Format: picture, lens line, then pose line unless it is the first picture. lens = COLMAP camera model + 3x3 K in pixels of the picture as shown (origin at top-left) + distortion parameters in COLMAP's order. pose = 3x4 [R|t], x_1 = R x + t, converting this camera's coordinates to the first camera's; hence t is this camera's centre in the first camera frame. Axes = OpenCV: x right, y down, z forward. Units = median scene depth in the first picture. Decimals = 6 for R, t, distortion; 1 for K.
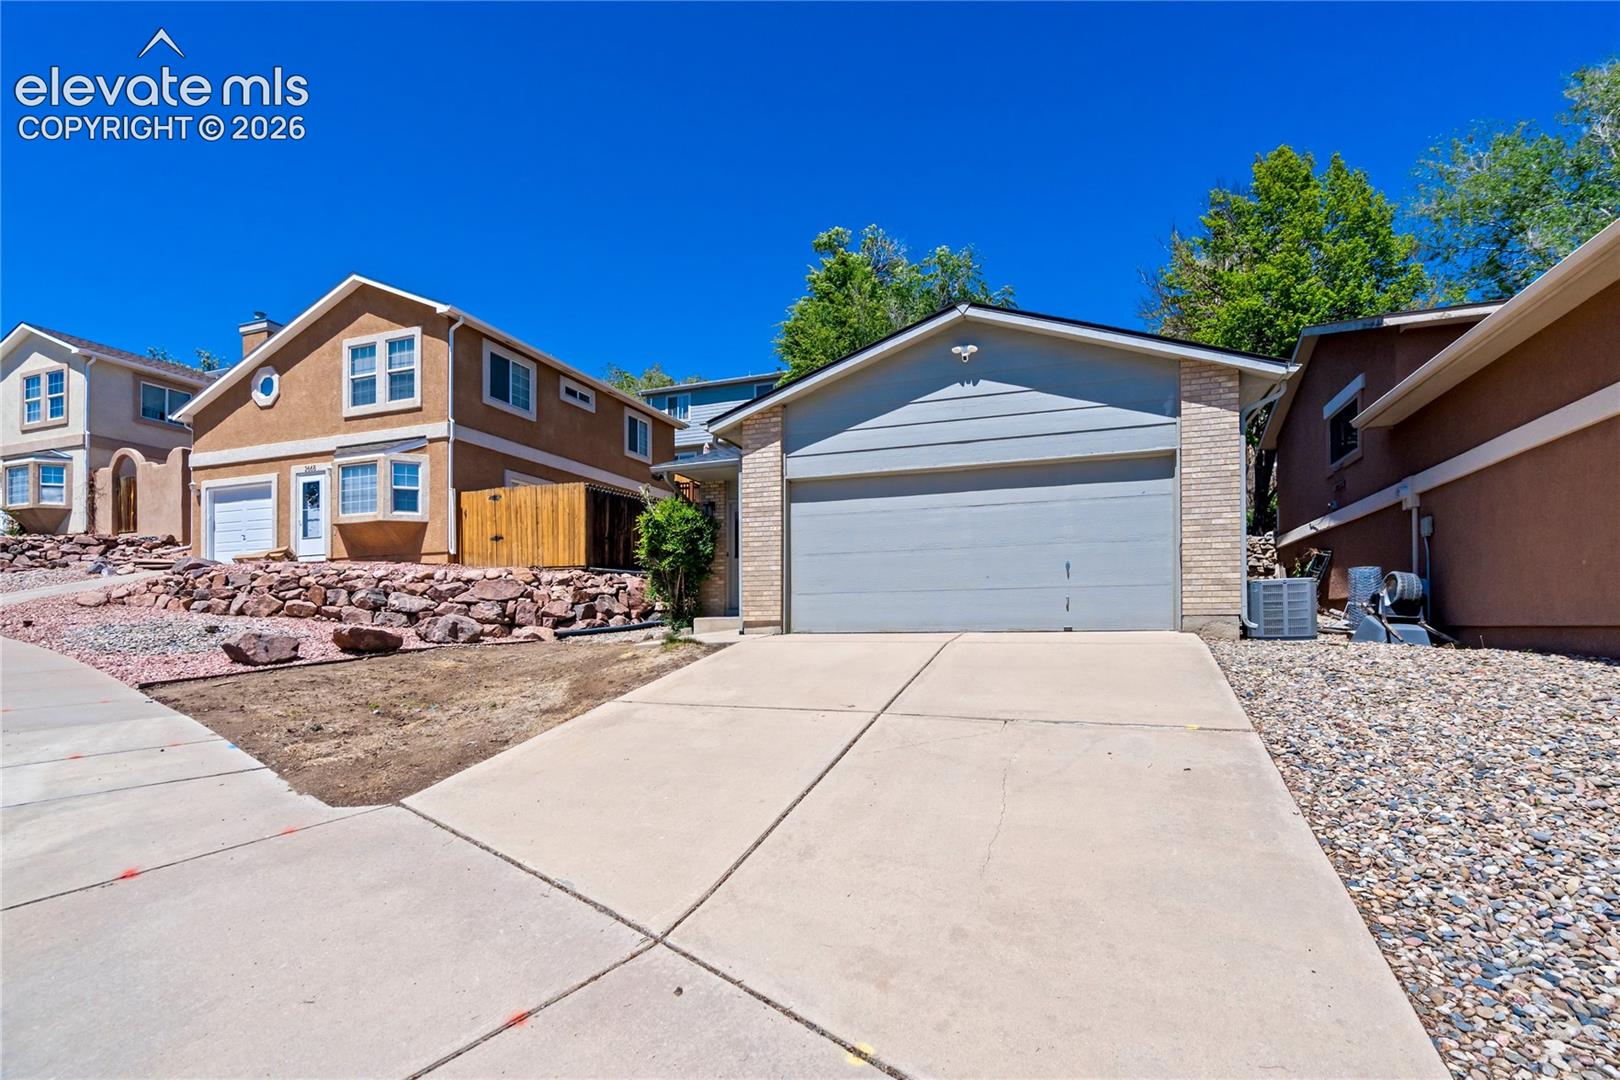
lens RADIAL K [[756.1, 0, 806.7], [0, 756.1, 585.0], [0, 0, 1]] dist [-0.002569, -0.000467]
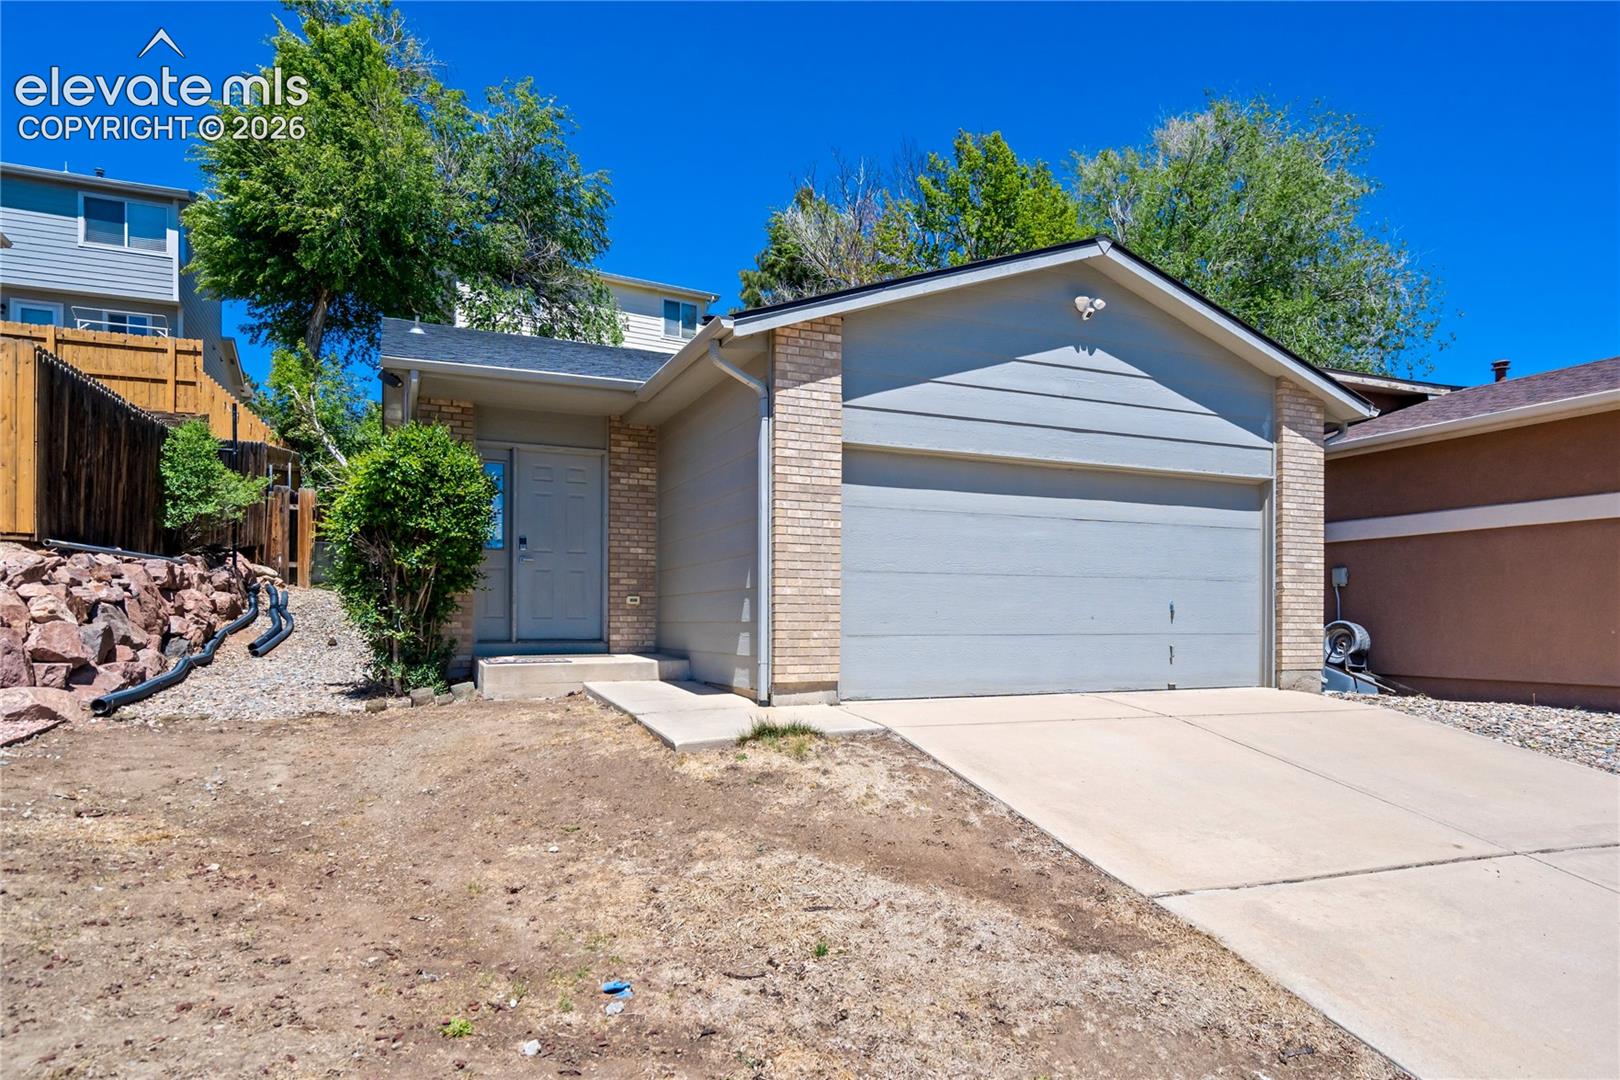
lens RADIAL K [[988.0, 0, 809.1], [0, 988.0, 589.8], [0, 0, 1]] dist [0.001568, 0.000336]
pose [[0.727118, 0.034411, 0.685649, -0.624791], [-0.046255, 0.998929, -0.001082, -0.023975], [-0.684952, -0.030928, 0.727931, 0.487979]]
